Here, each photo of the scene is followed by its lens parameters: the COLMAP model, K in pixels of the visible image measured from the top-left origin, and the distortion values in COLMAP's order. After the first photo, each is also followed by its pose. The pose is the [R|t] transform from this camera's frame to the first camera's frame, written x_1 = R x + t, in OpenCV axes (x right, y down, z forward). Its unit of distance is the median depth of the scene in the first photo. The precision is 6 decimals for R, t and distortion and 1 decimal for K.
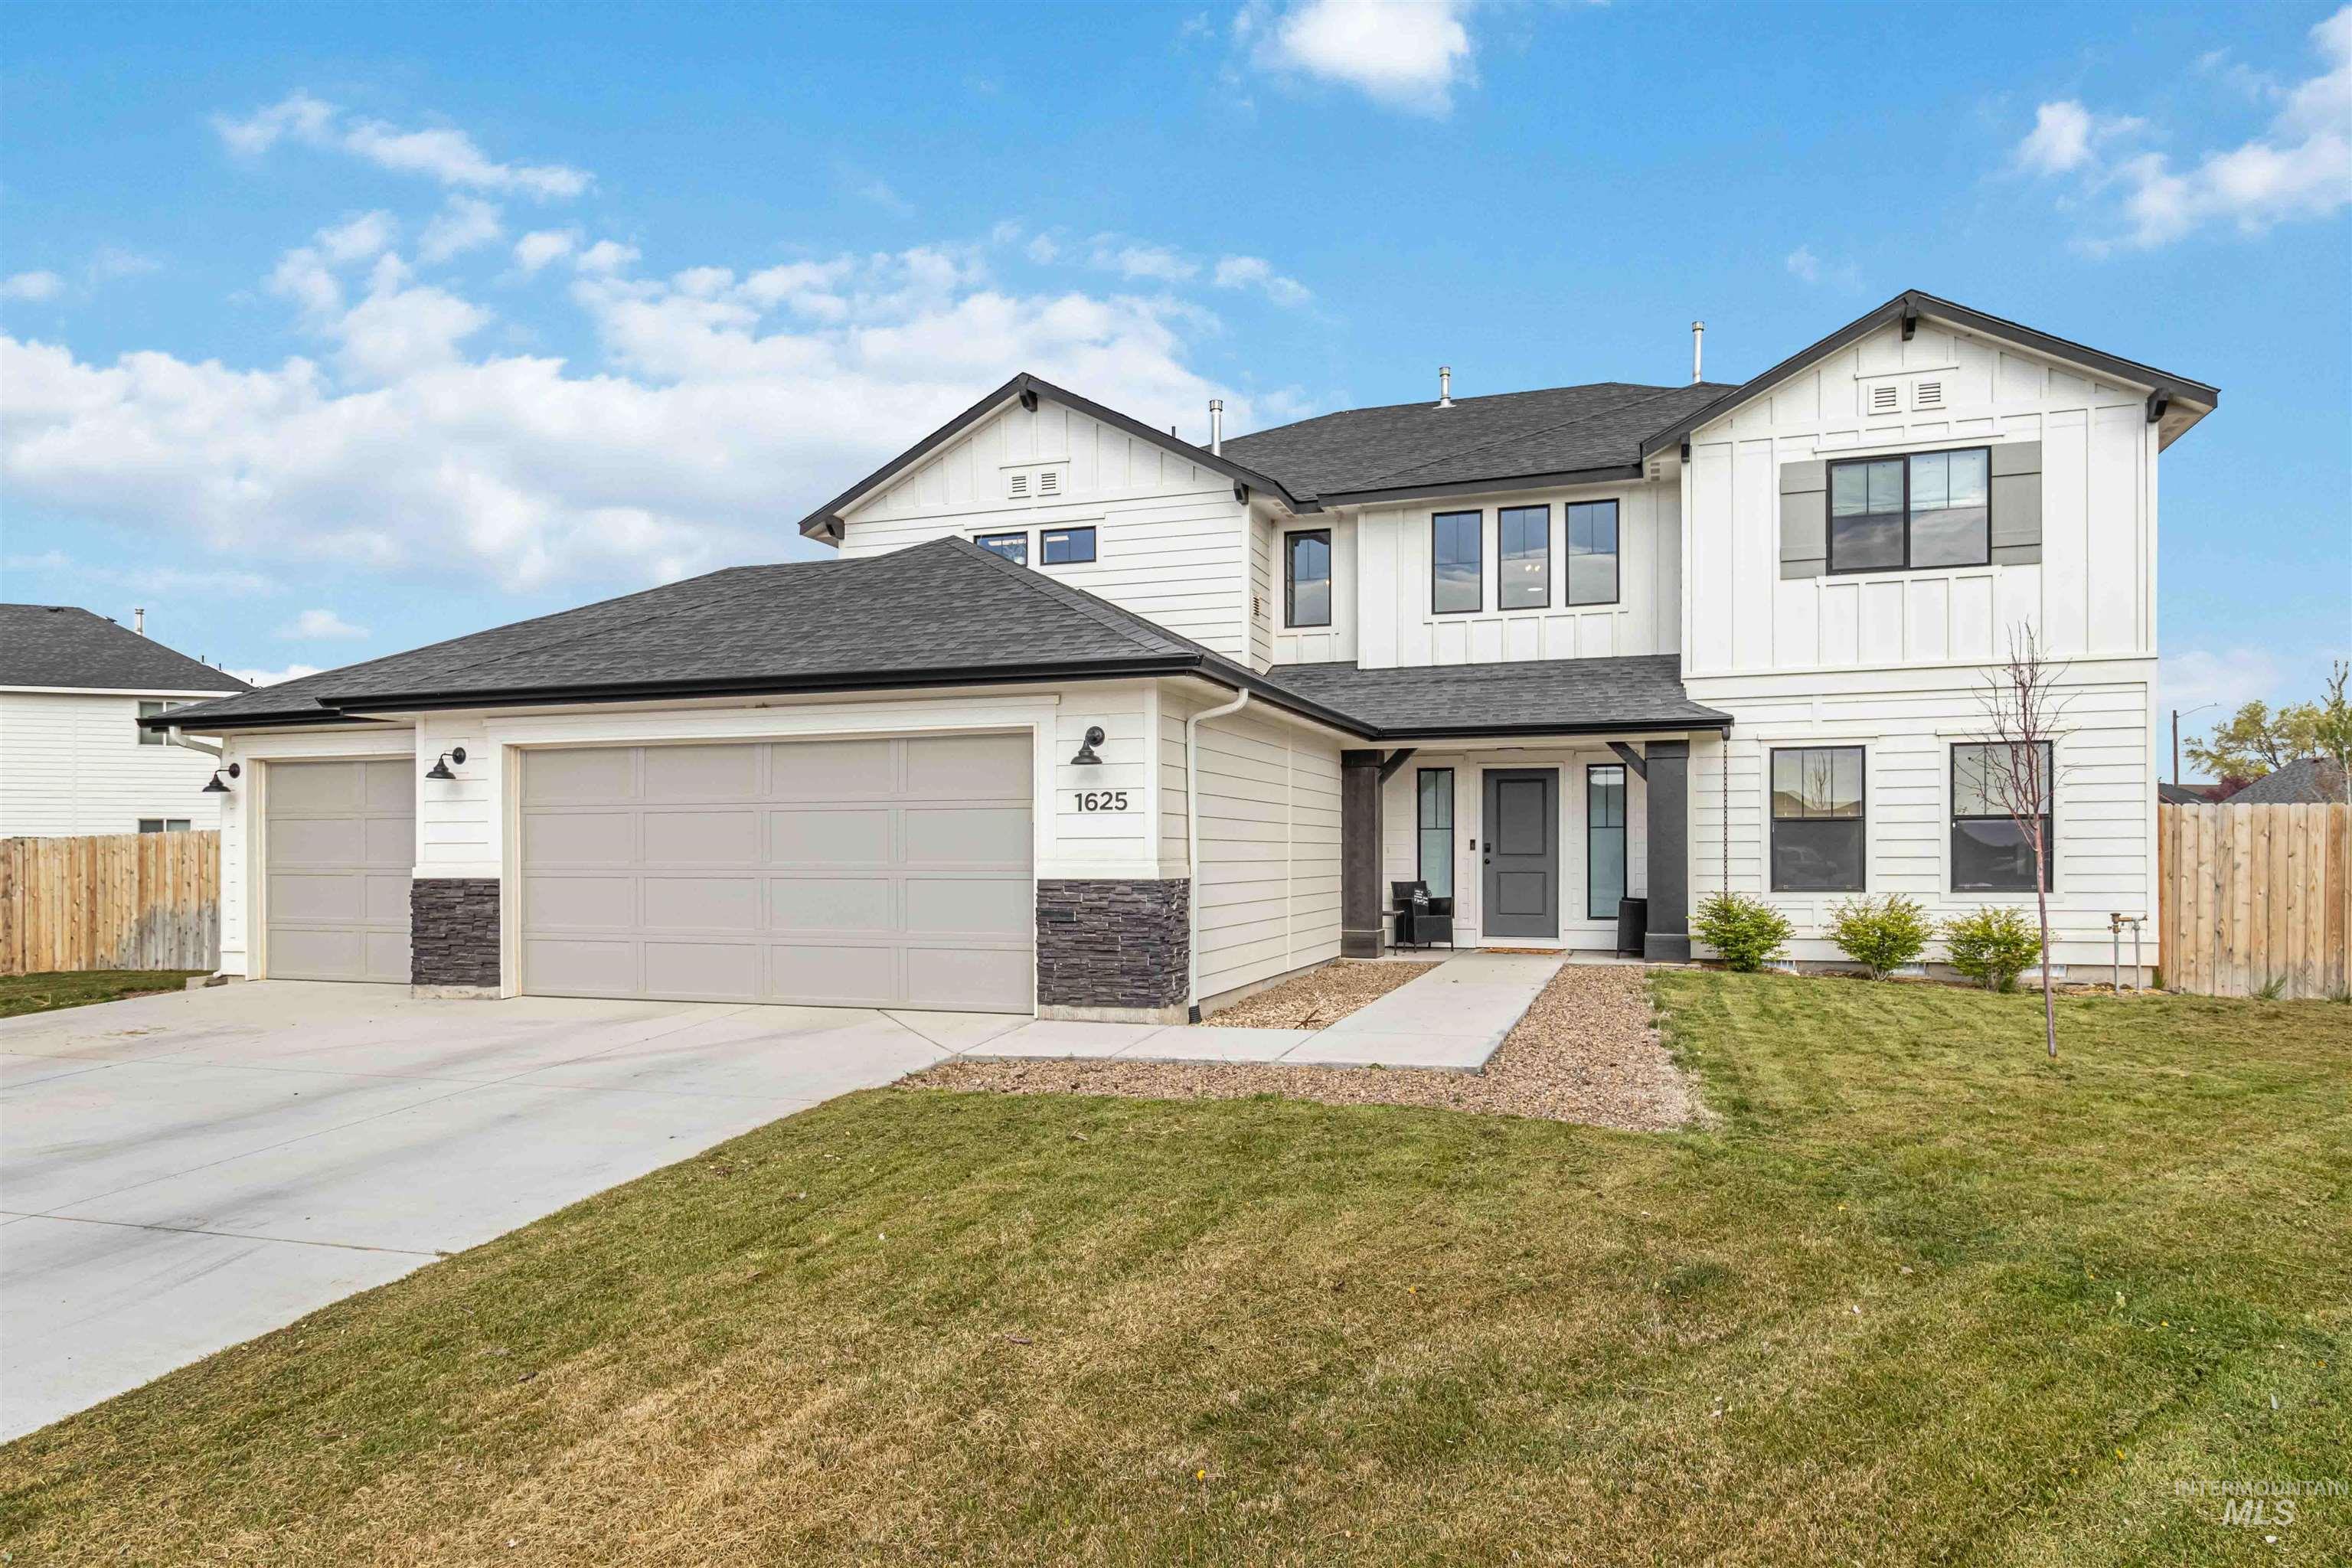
lens RADIAL K [[1438.0, 0, 1177.5], [0, 1438.0, 822.9], [0, 0, 1]] dist [0.002341, 0.000914]
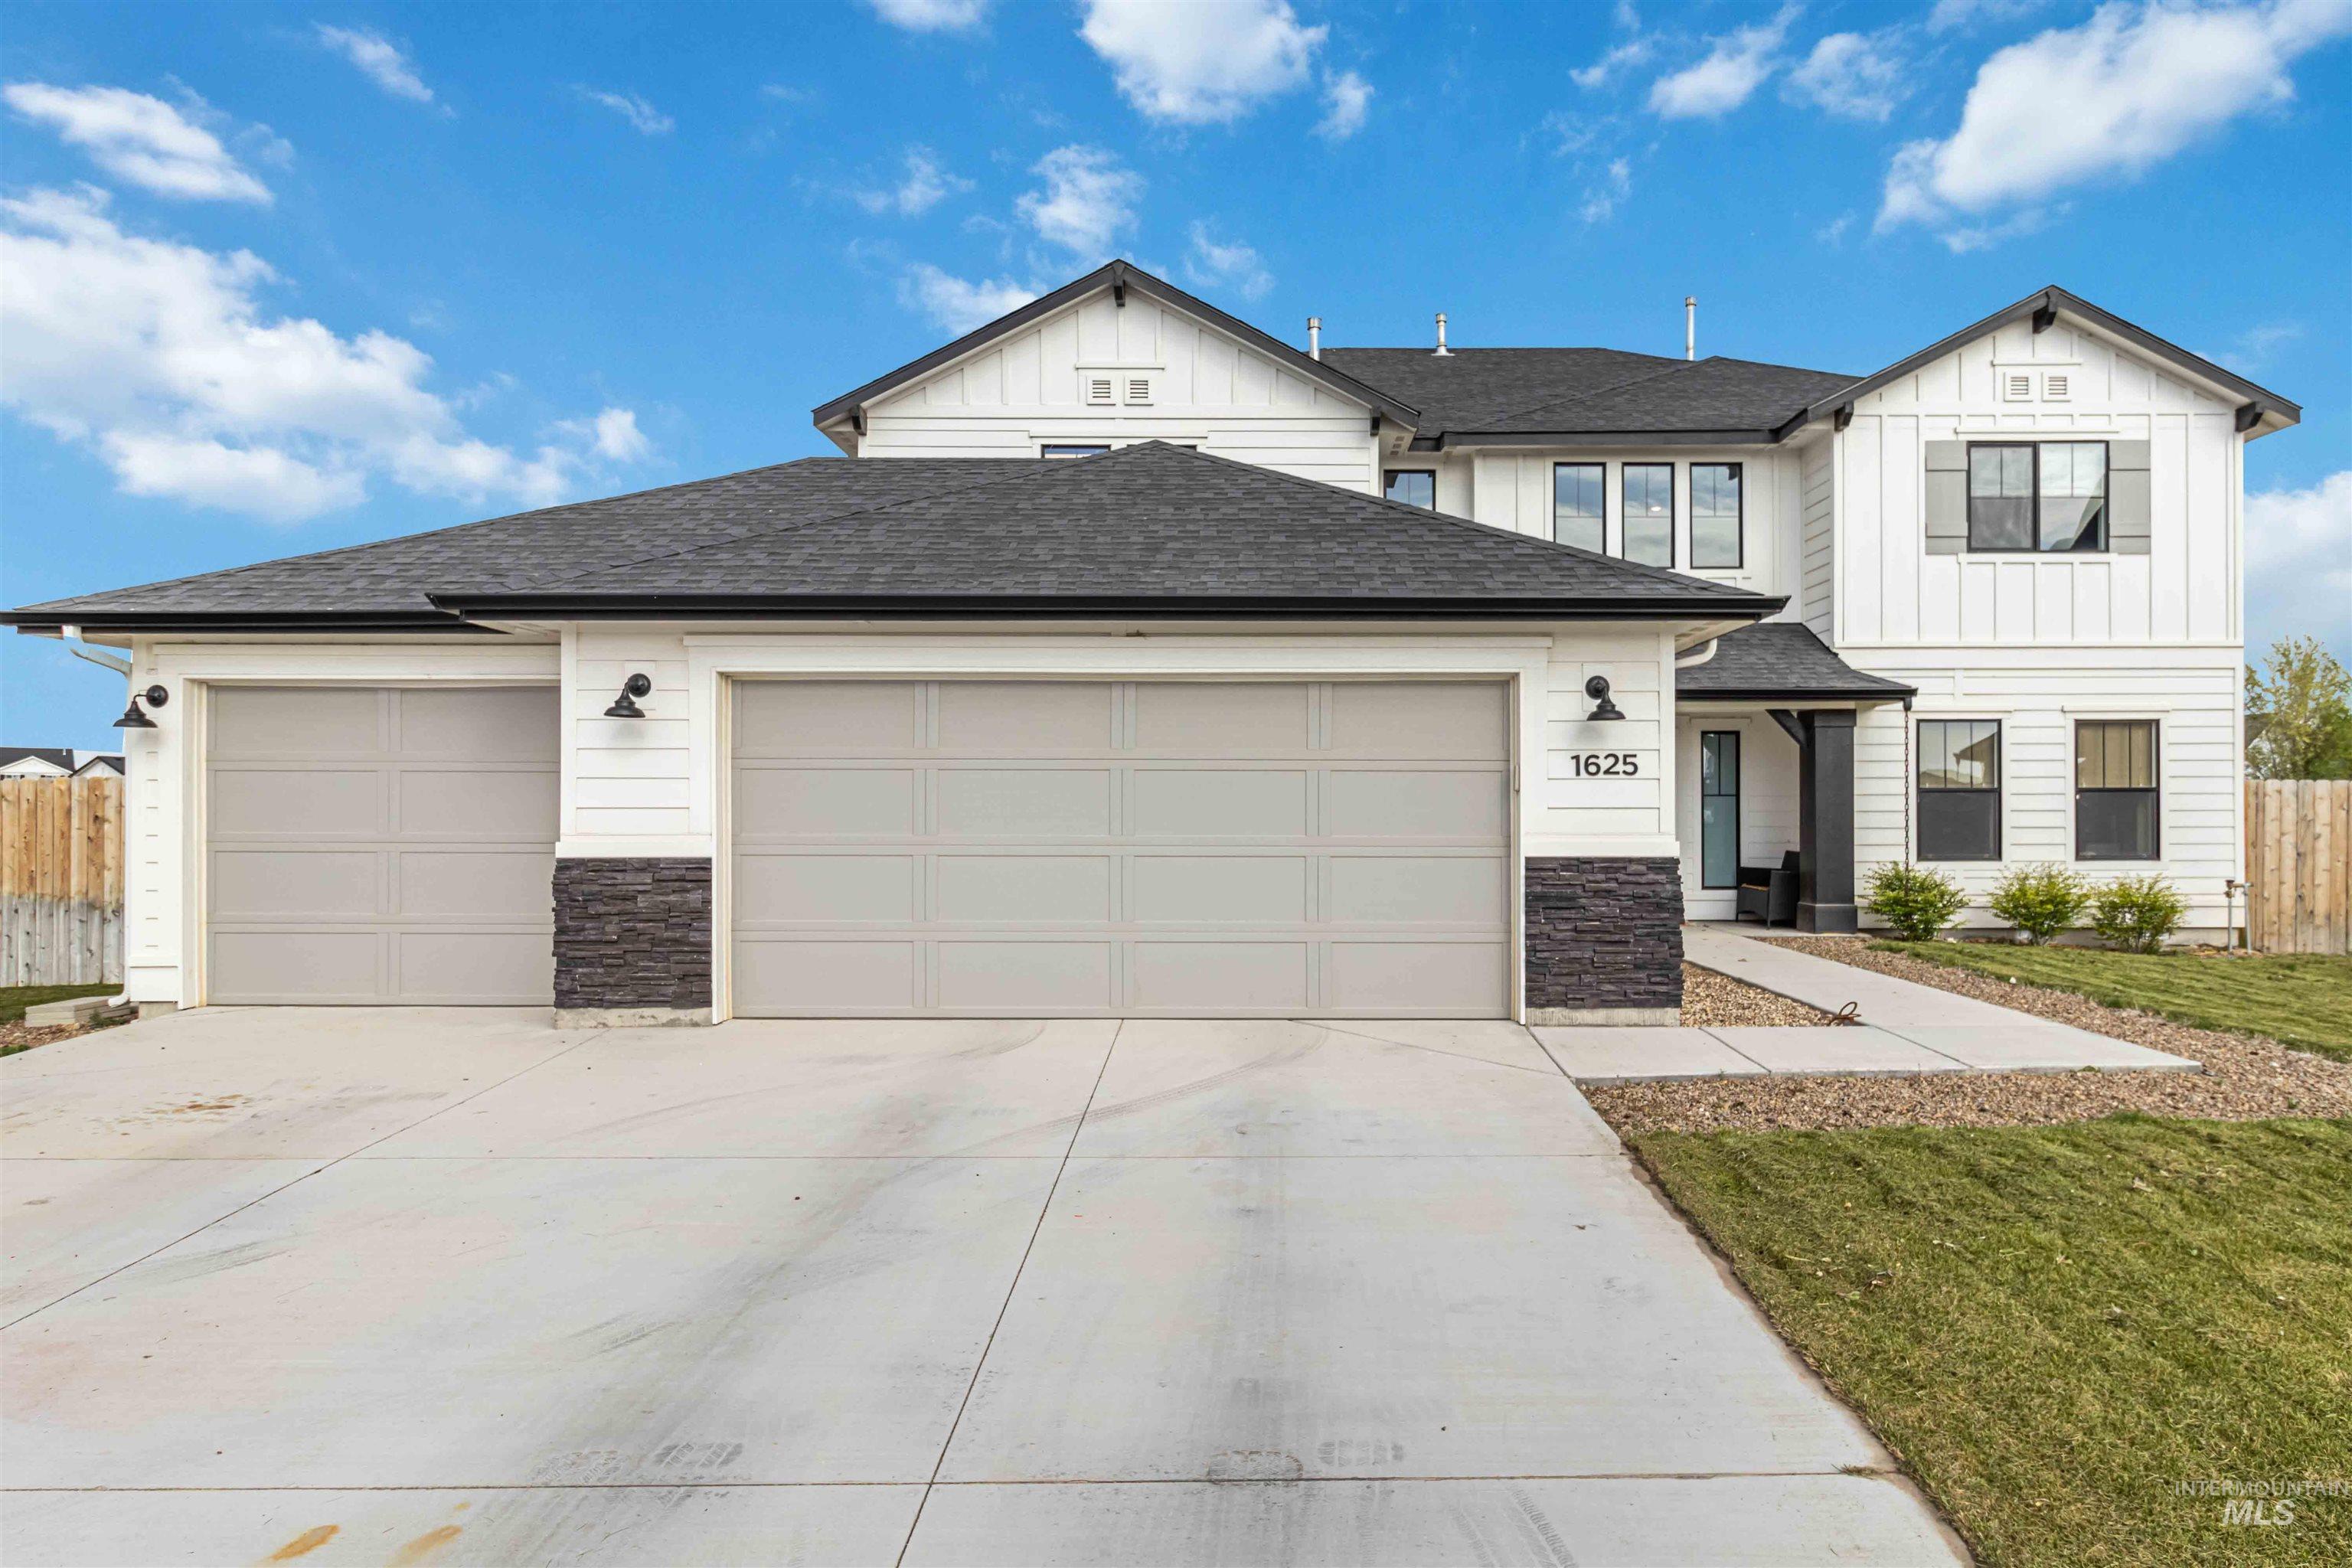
lens RADIAL K [[1446.2, 0, 1176.0], [0, 1446.2, 784.0], [0, 0, 1]] dist [0.002454, 0.000027]
pose [[0.945881, 0.010466, 0.324344, -0.435465], [-0.010777, 0.999942, -0.000836, -0.000086], [-0.324333, -0.002705, 0.945939, 0.213754]]
